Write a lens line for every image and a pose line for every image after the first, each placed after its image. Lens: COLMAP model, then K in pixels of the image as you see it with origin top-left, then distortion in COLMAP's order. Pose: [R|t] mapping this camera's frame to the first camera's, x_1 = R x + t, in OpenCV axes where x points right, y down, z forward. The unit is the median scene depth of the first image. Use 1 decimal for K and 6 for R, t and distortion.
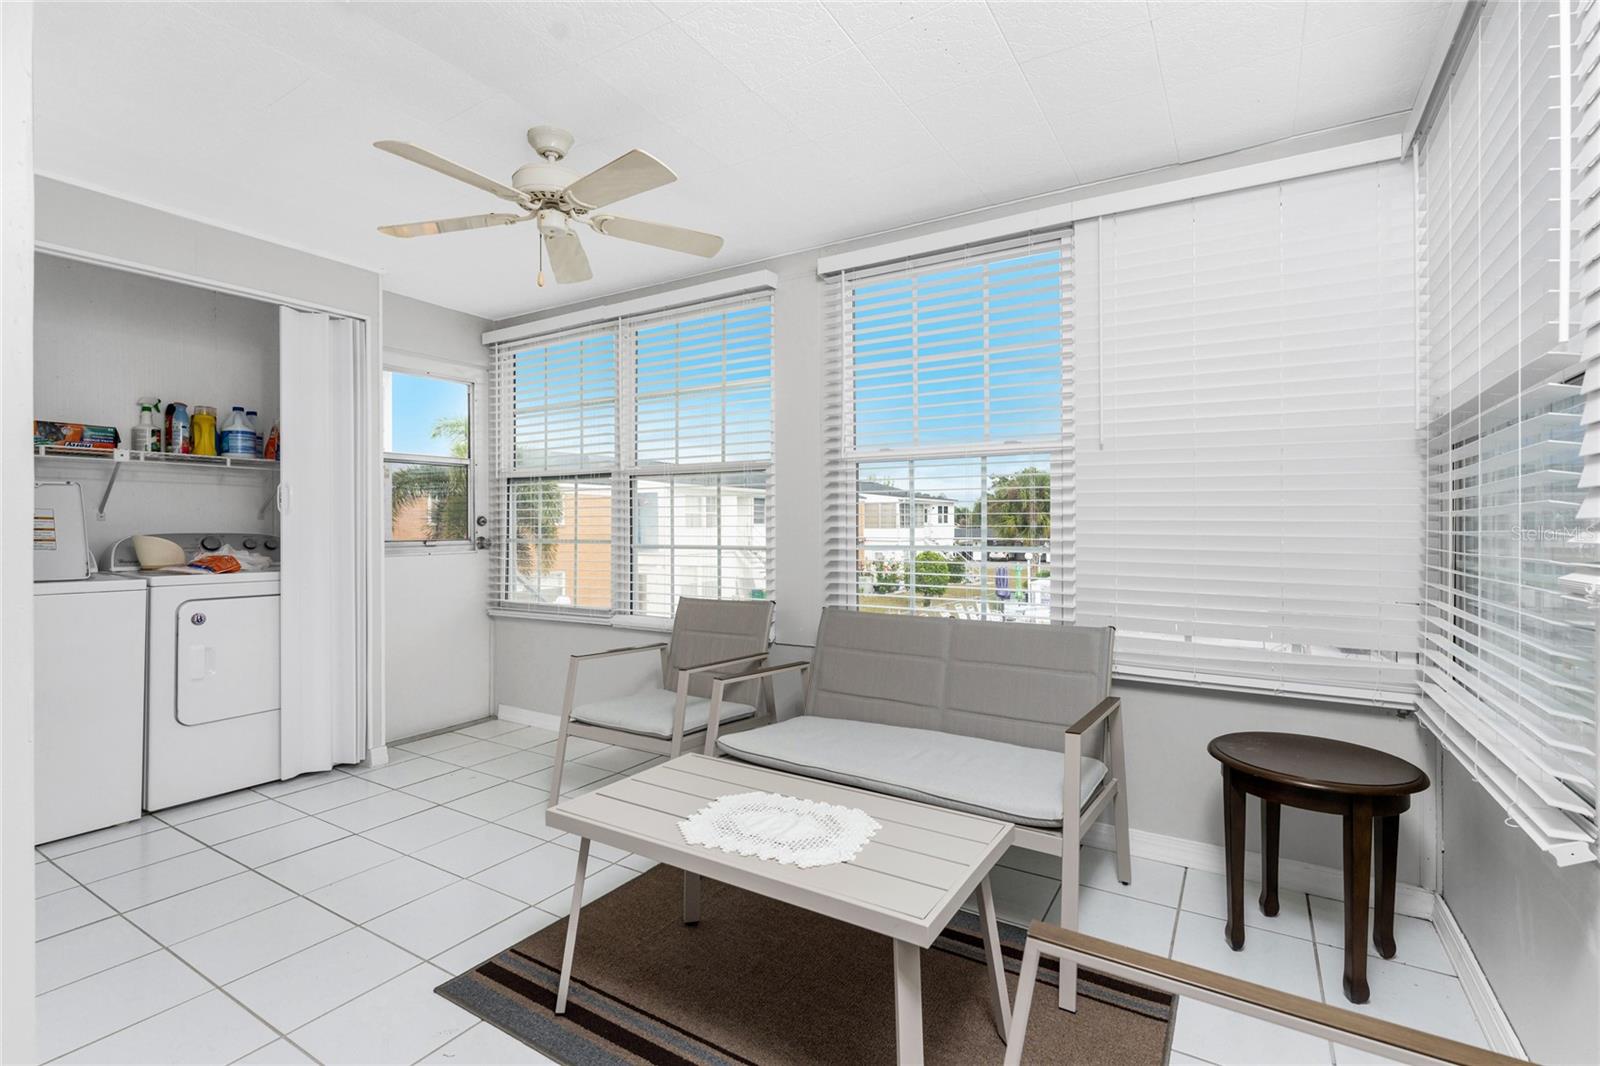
lens RADIAL K [[733.7, 0, 800.0], [0, 733.7, 533.0], [0, 0, 1]] dist [-0.000140, 0.000002]
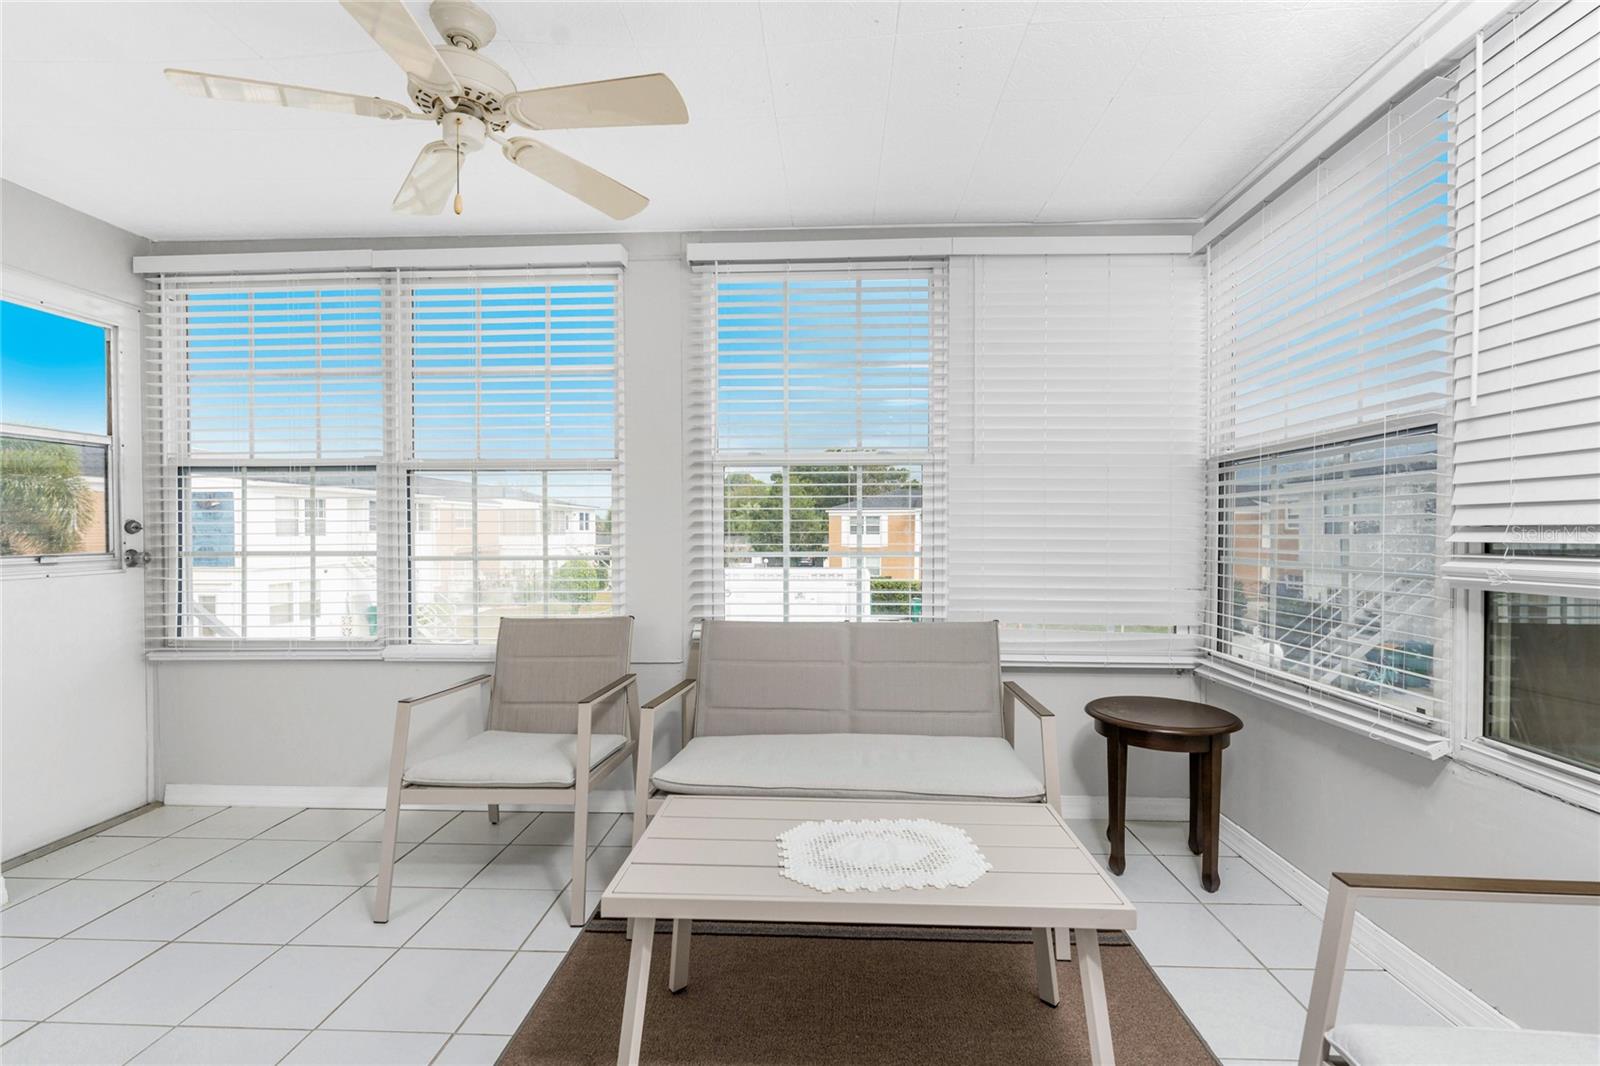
lens RADIAL K [[722.4, 0, 800.8], [0, 722.4, 547.4], [0, 0, 1]] dist [-0.000383, -0.000166]
pose [[0.875092, -0.012240, 0.483802, -0.242031], [0.007328, 0.999901, 0.012043, -0.000426], [-0.483901, -0.006993, 0.875095, 0.105939]]
